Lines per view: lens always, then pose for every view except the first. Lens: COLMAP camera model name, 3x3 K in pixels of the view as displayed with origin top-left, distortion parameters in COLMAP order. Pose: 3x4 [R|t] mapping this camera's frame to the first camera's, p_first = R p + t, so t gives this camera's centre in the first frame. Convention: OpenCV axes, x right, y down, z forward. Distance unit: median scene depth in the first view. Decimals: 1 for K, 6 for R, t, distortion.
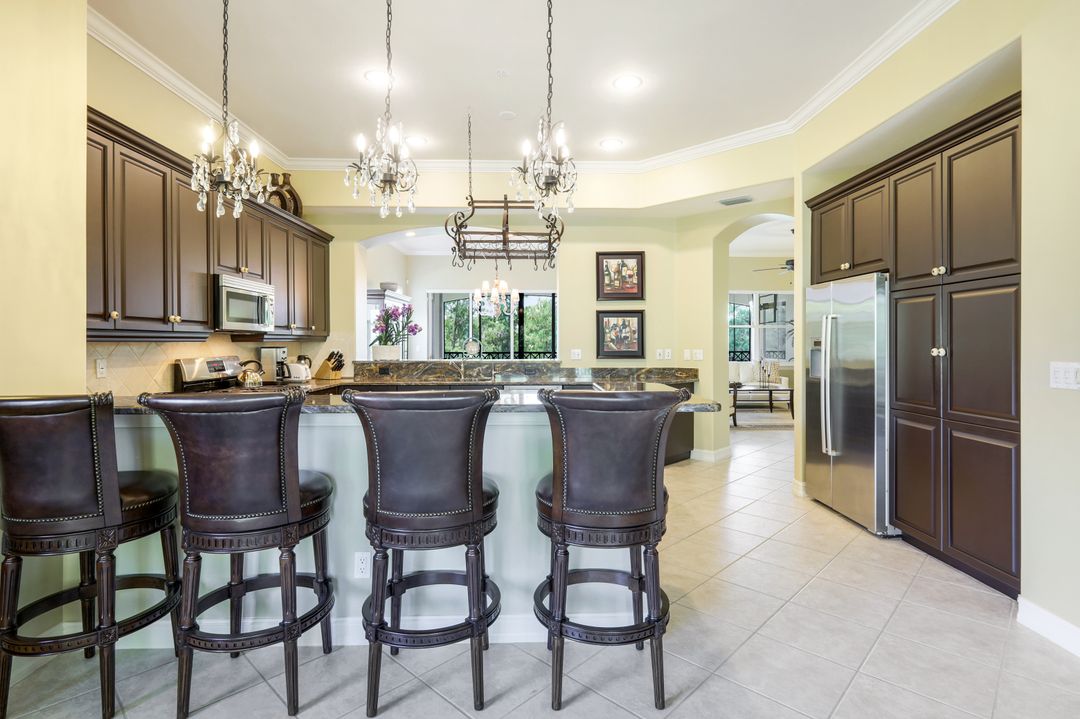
lens RADIAL K [[537.7, 0, 542.3], [0, 537.7, 342.9], [0, 0, 1]] dist [0.004374, 0.001001]
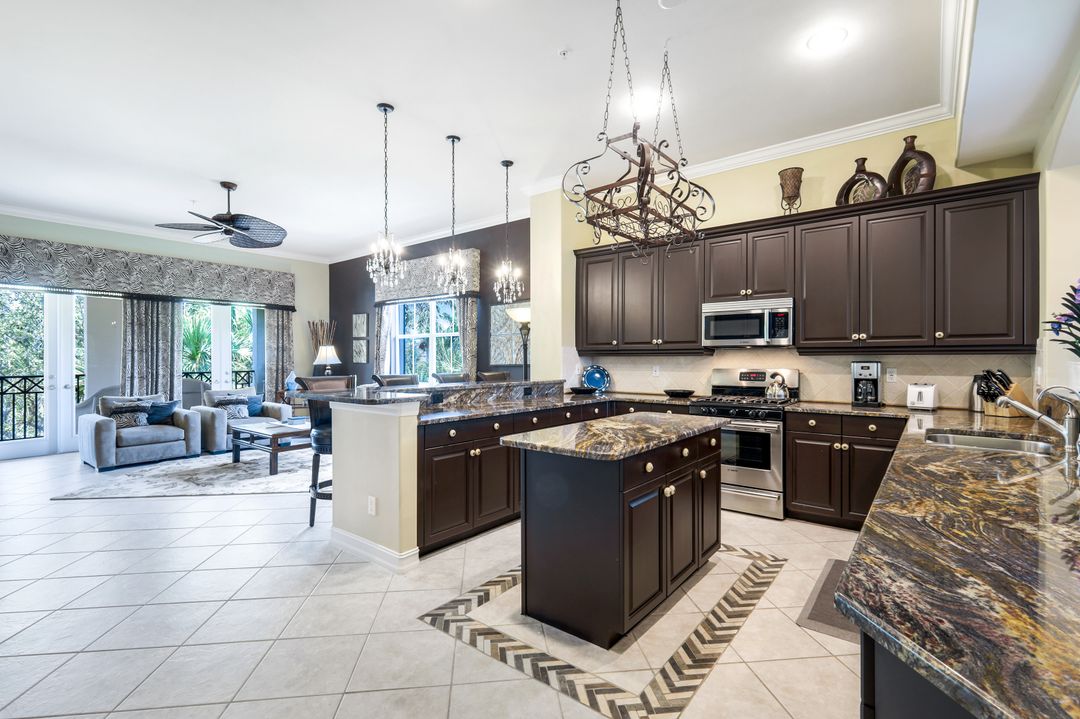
lens RADIAL K [[491.7, 0, 545.4], [0, 491.7, 358.1], [0, 0, 1]] dist [0.001200, 0.000794]
pose [[-0.636402, -0.000286, -0.771358, 0.355751], [0.000815, 0.999999, -0.001043, 0.002320], [0.771357, -0.001292, -0.636401, 0.944431]]
